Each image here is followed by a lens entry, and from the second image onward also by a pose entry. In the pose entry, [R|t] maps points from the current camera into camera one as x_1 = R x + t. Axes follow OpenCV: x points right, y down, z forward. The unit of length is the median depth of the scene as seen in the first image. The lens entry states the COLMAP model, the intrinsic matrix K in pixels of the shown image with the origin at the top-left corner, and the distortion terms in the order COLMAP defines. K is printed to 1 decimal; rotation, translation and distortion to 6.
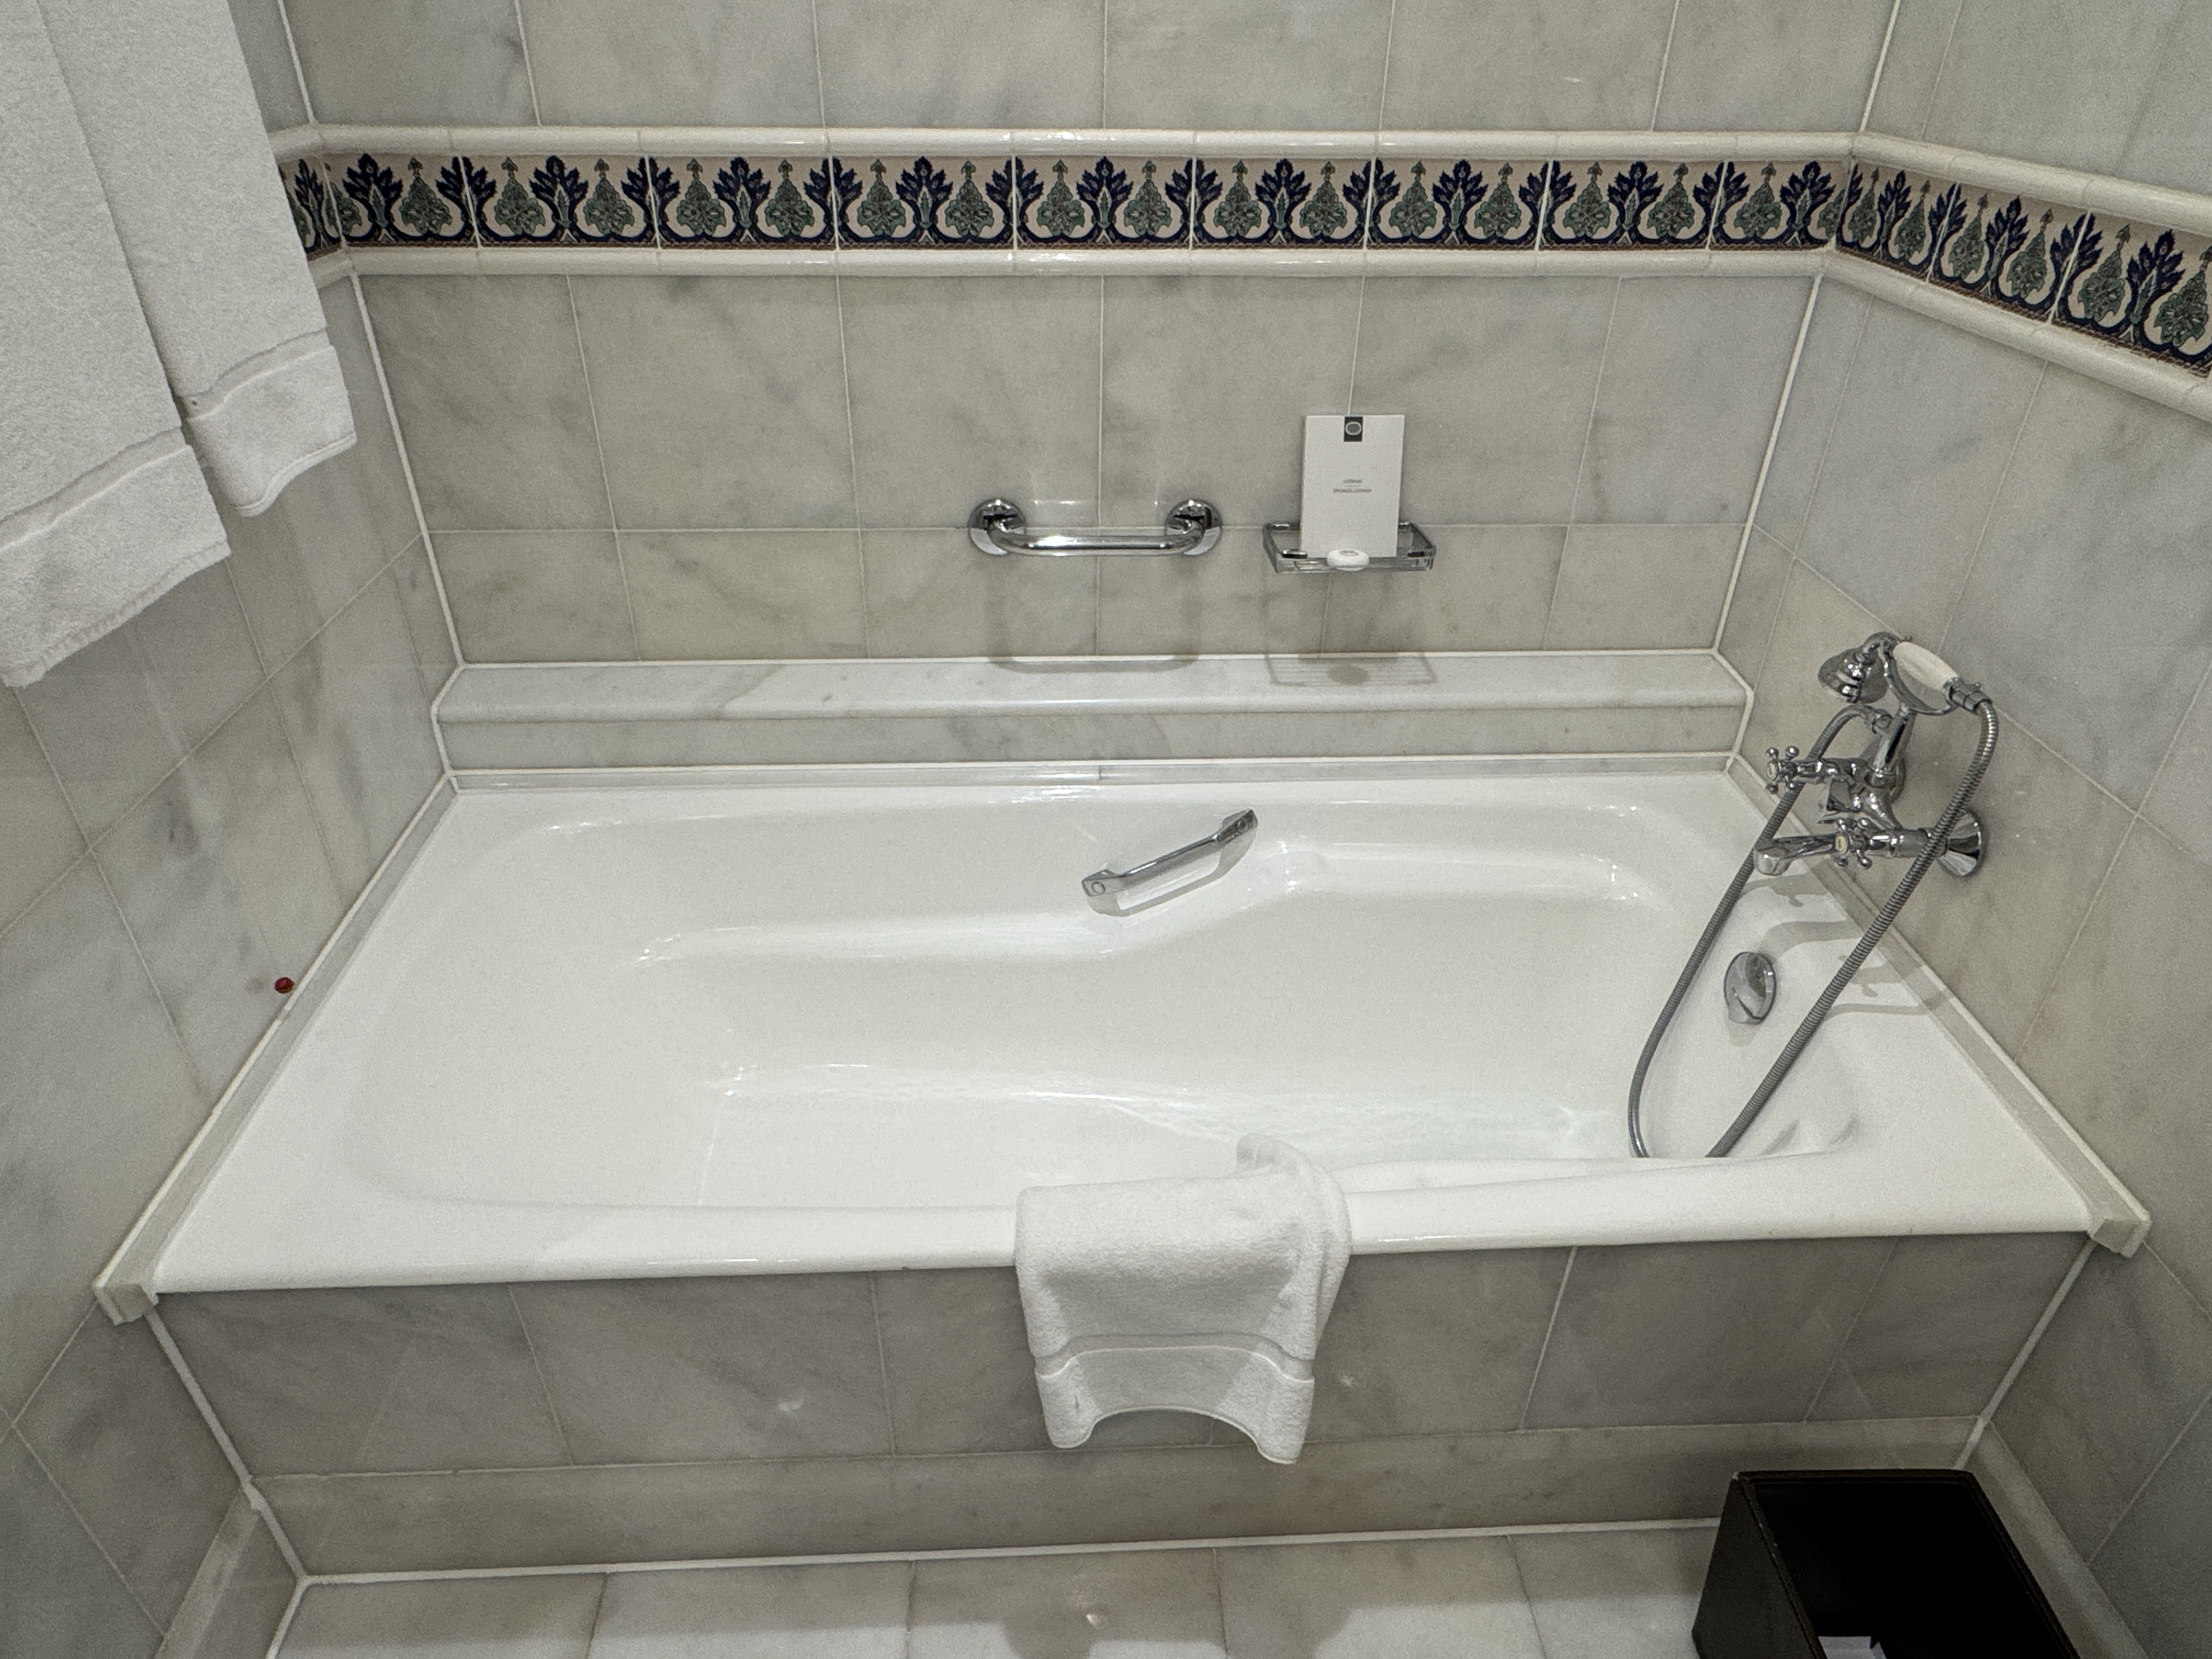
lens RADIAL K [[1360.4, 0, 1101.7], [0, 1360.4, 848.9], [0, 0, 1]] dist [-0.039438, 0.008340]
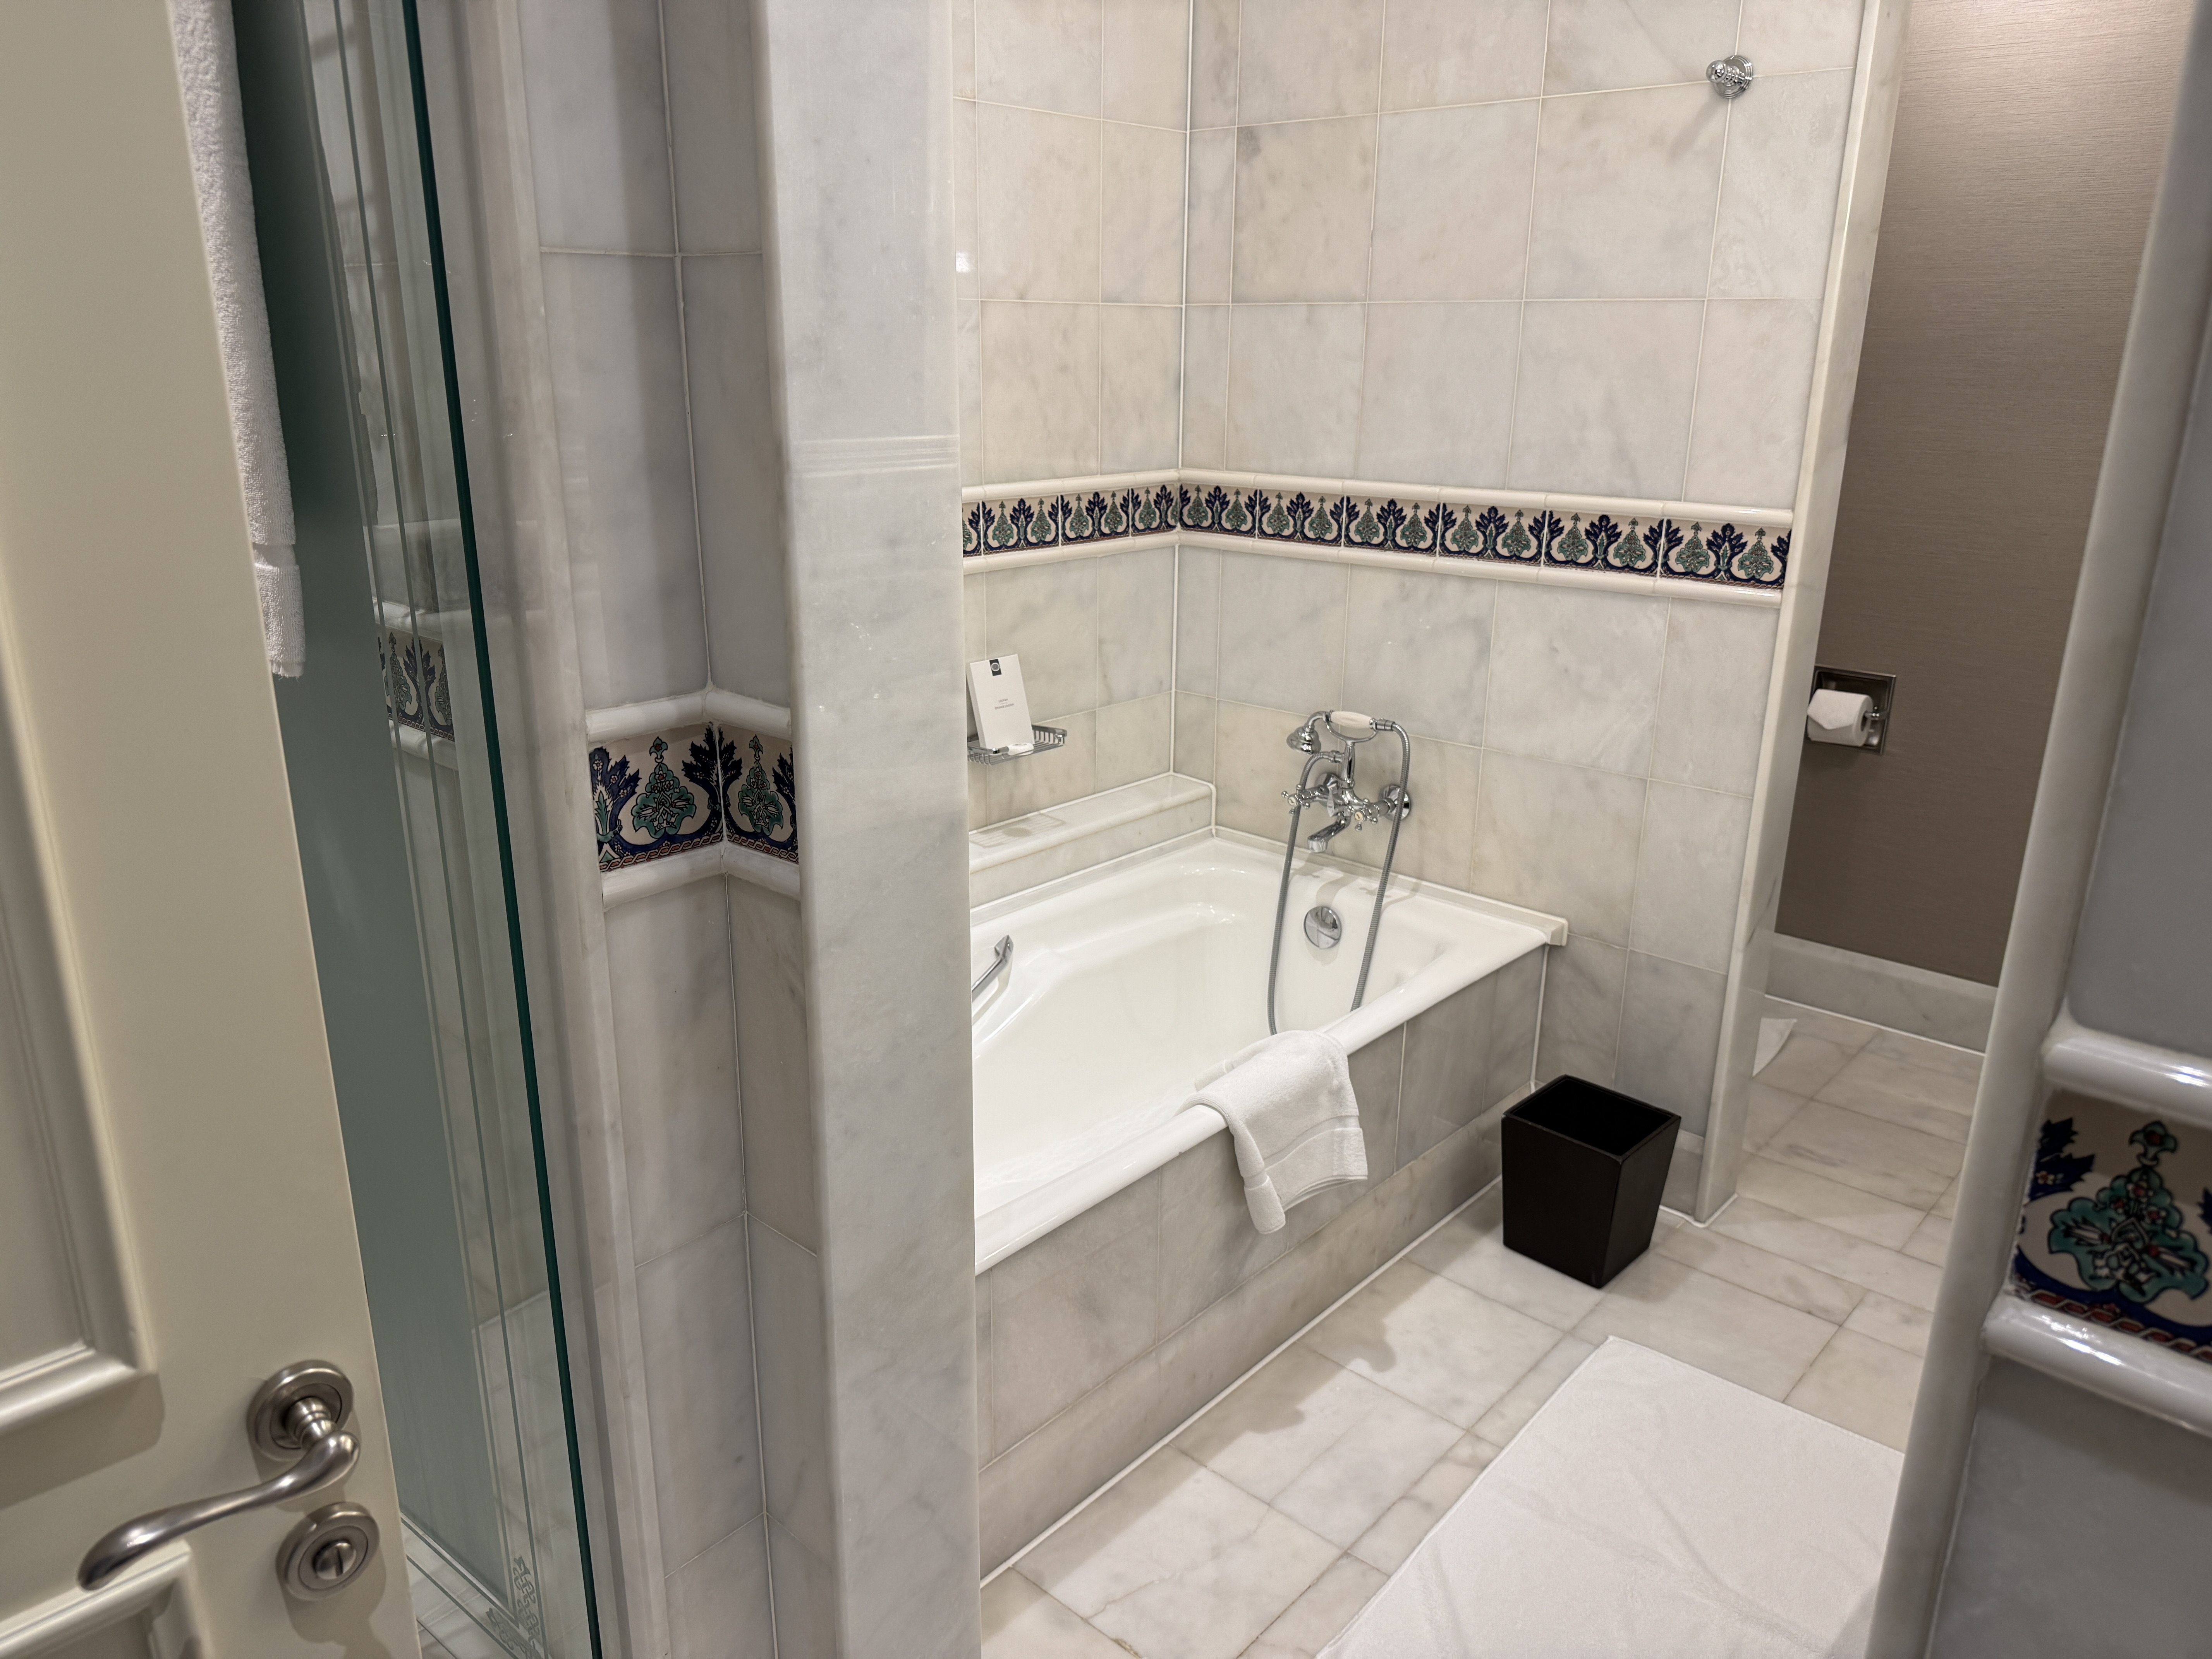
lens RADIAL K [[1566.0, 0, 1108.5], [0, 1566.0, 845.4], [0, 0, 1]] dist [-0.033322, 0.009169]
pose [[0.685187, -0.214668, 0.696014, -1.049818], [0.388209, 0.916173, -0.099600, 0.099896], [-0.616289, 0.338444, 0.711086, -0.264656]]
